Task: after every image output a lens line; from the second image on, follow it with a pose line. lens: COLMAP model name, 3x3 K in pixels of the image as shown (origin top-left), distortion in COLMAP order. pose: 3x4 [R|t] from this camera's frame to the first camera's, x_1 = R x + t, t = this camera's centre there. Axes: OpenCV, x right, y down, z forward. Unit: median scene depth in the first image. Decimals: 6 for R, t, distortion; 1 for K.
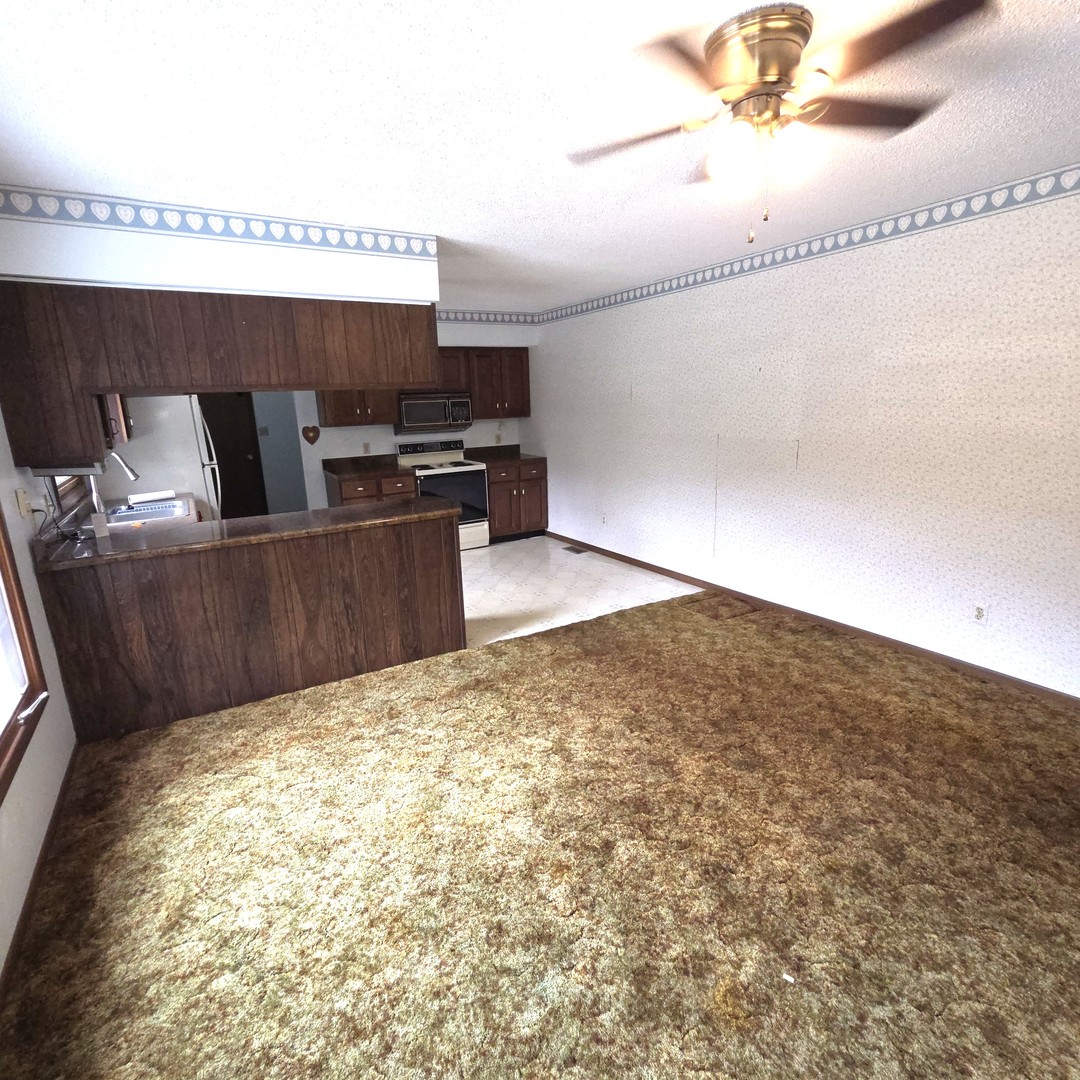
lens RADIAL K [[592.9, 0, 530.0], [0, 592.9, 544.1], [0, 0, 1]] dist [-0.004137, 0.002218]
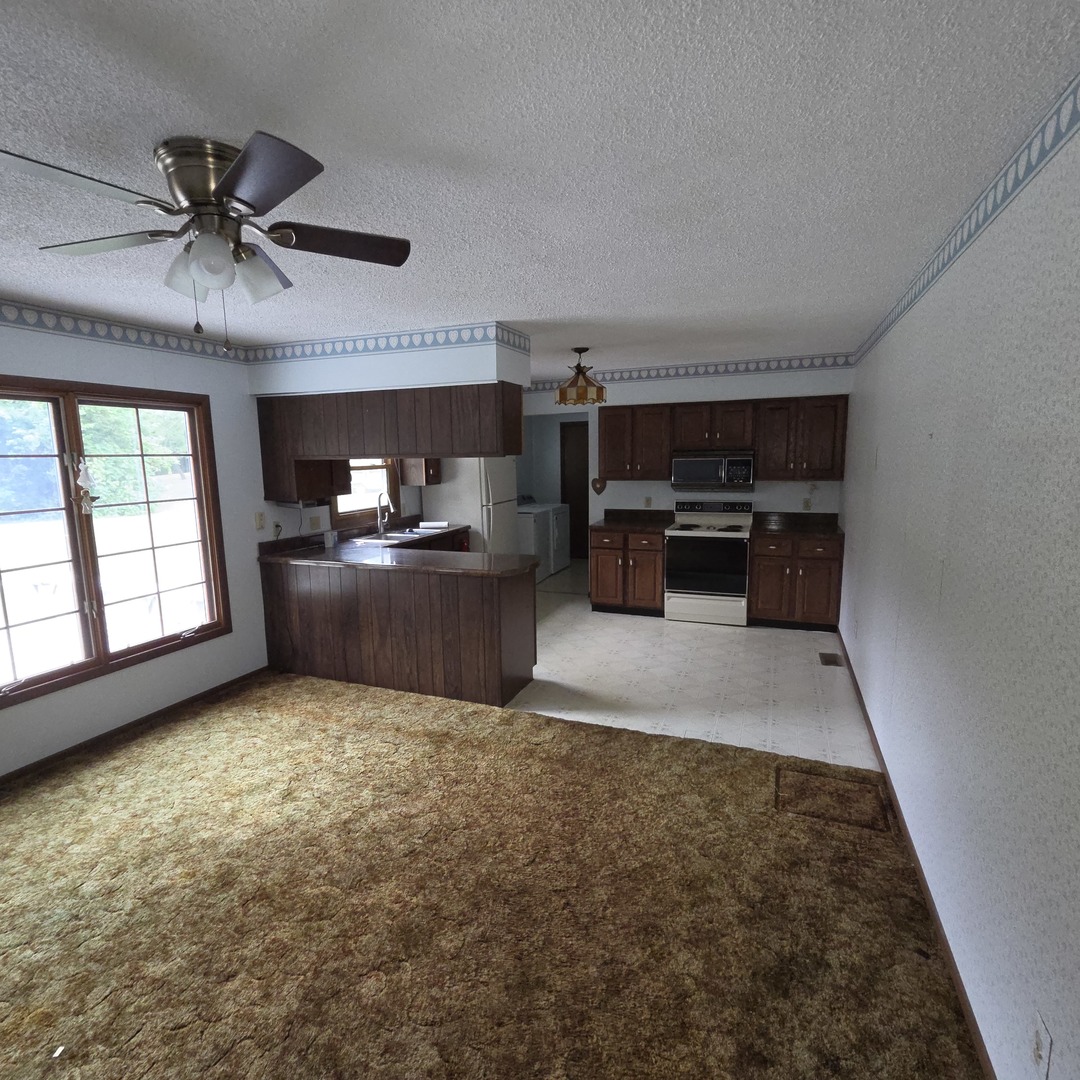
lens RADIAL K [[592.9, 0, 529.5], [0, 592.9, 542.8], [0, 0, 1]] dist [-0.004137, 0.002218]
pose [[0.610147, 0.140176, -0.779790, 0.864978], [-0.189623, 0.981456, 0.028057, -0.178117], [0.769262, 0.130748, 0.625413, 0.459351]]
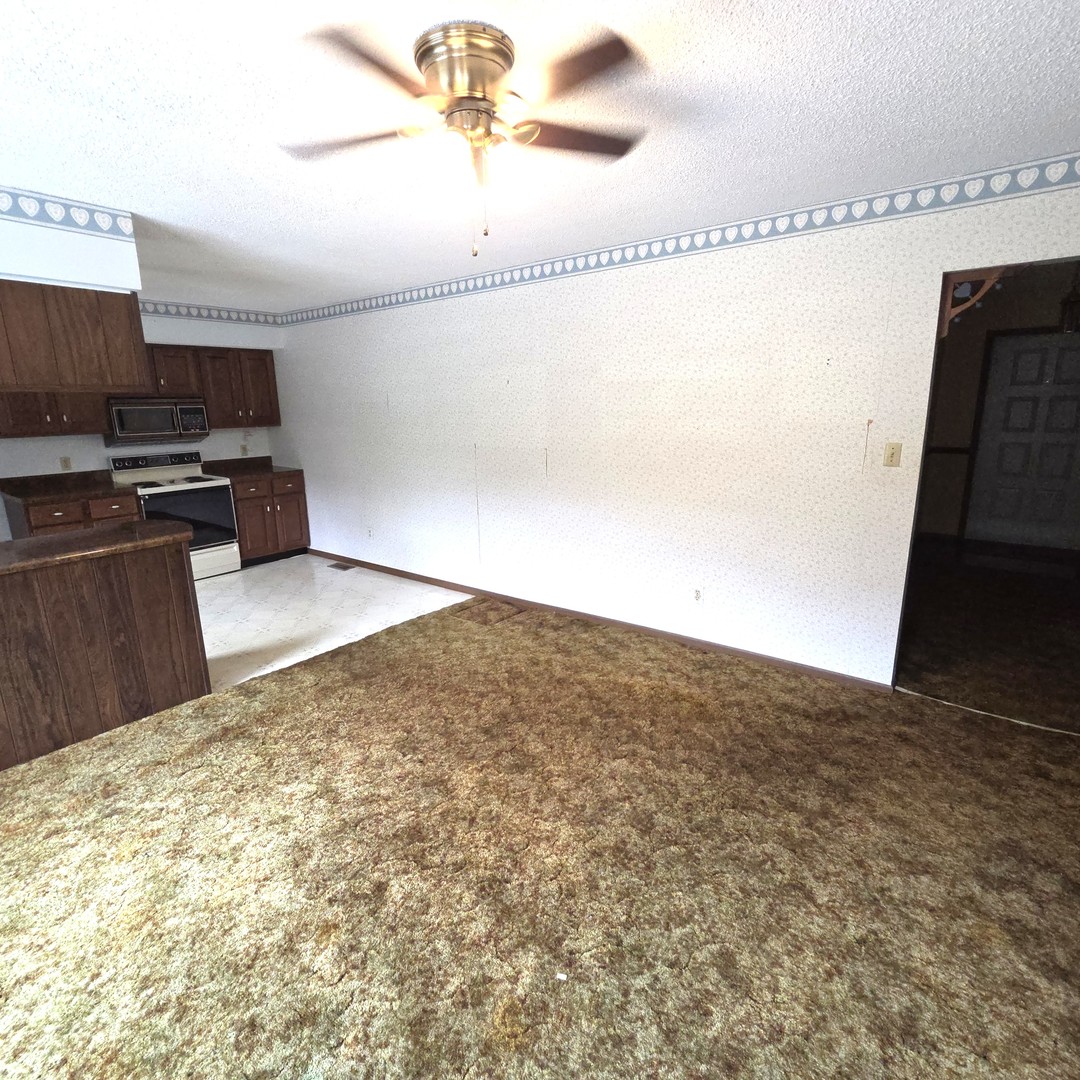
lens RADIAL K [[592.9, 0, 529.8], [0, 592.9, 544.5], [0, 0, 1]] dist [-0.004137, 0.002218]
pose [[0.930016, -0.069430, 0.360901, 0.036121], [0.074075, 0.997252, 0.000966, -0.008511], [-0.359976, 0.025835, 0.932604, 0.024525]]
